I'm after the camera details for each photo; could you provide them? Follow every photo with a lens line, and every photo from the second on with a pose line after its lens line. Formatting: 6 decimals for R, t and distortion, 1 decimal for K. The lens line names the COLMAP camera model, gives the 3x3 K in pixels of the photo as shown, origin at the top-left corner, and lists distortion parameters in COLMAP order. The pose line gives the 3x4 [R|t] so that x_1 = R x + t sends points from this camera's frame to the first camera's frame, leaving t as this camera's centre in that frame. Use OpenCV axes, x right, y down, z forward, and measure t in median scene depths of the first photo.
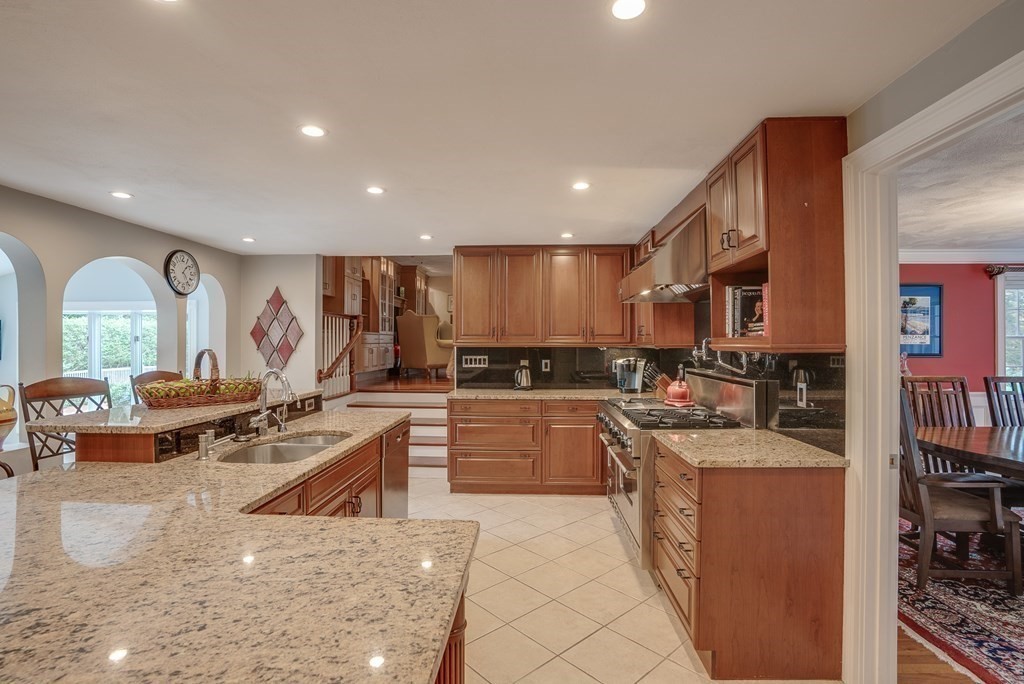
lens RADIAL K [[503.9, 0, 512.0], [0, 503.9, 342.0], [0, 0, 1]] dist [-0.072948, 0.000335]
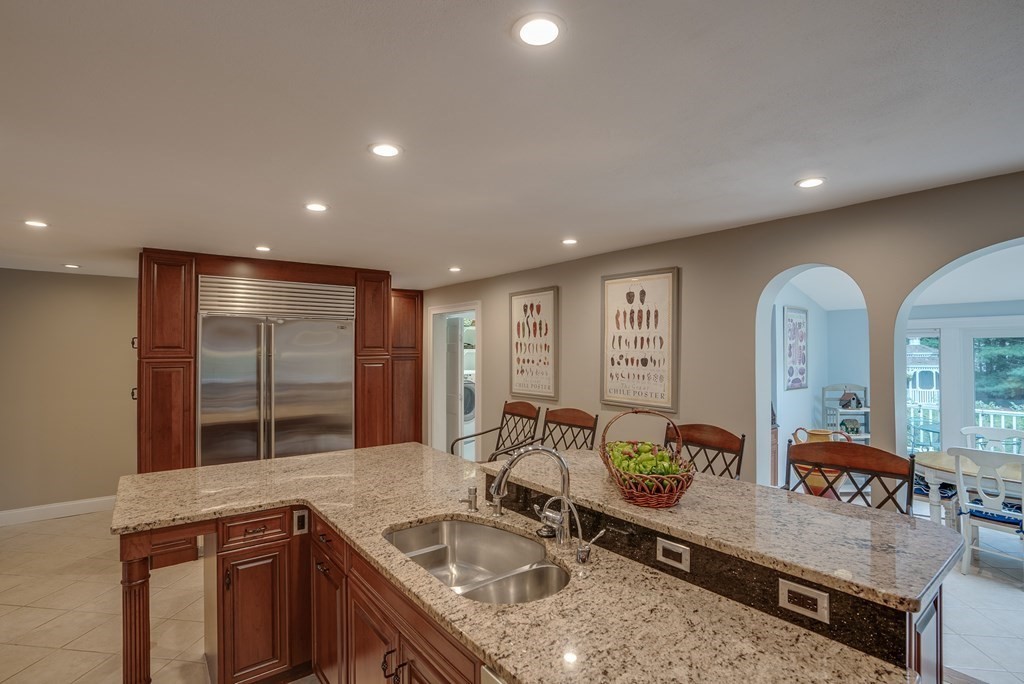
lens RADIAL K [[491.3, 0, 505.6], [0, 491.3, 348.0], [0, 0, 1]] dist [-0.030276, 0.000923]
pose [[-0.762891, 0.000779, -0.646527, -0.011322], [0.005615, 0.999970, -0.005421, -0.041025], [0.646503, -0.007766, -0.762872, 0.820412]]
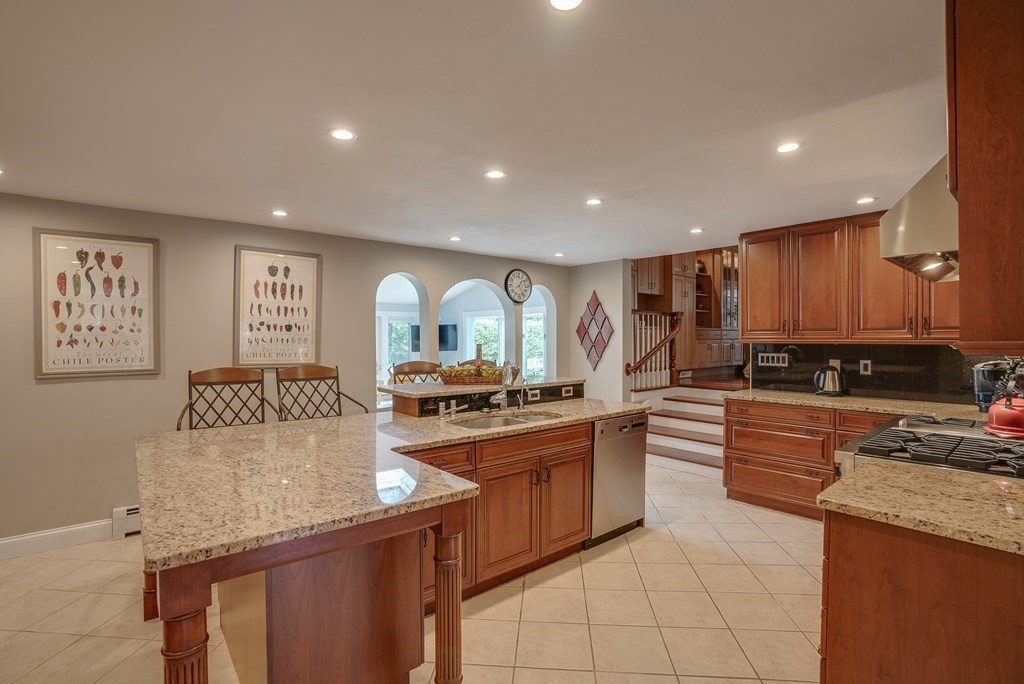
lens RADIAL K [[491.3, 0, 505.6], [0, 491.3, 348.0], [0, 0, 1]] dist [-0.030276, 0.000923]
pose [[0.667871, 0.011848, -0.744183, 0.267432], [0.004338, 0.999794, 0.019811, -0.001271], [0.744264, -0.016460, 0.667682, 0.076863]]
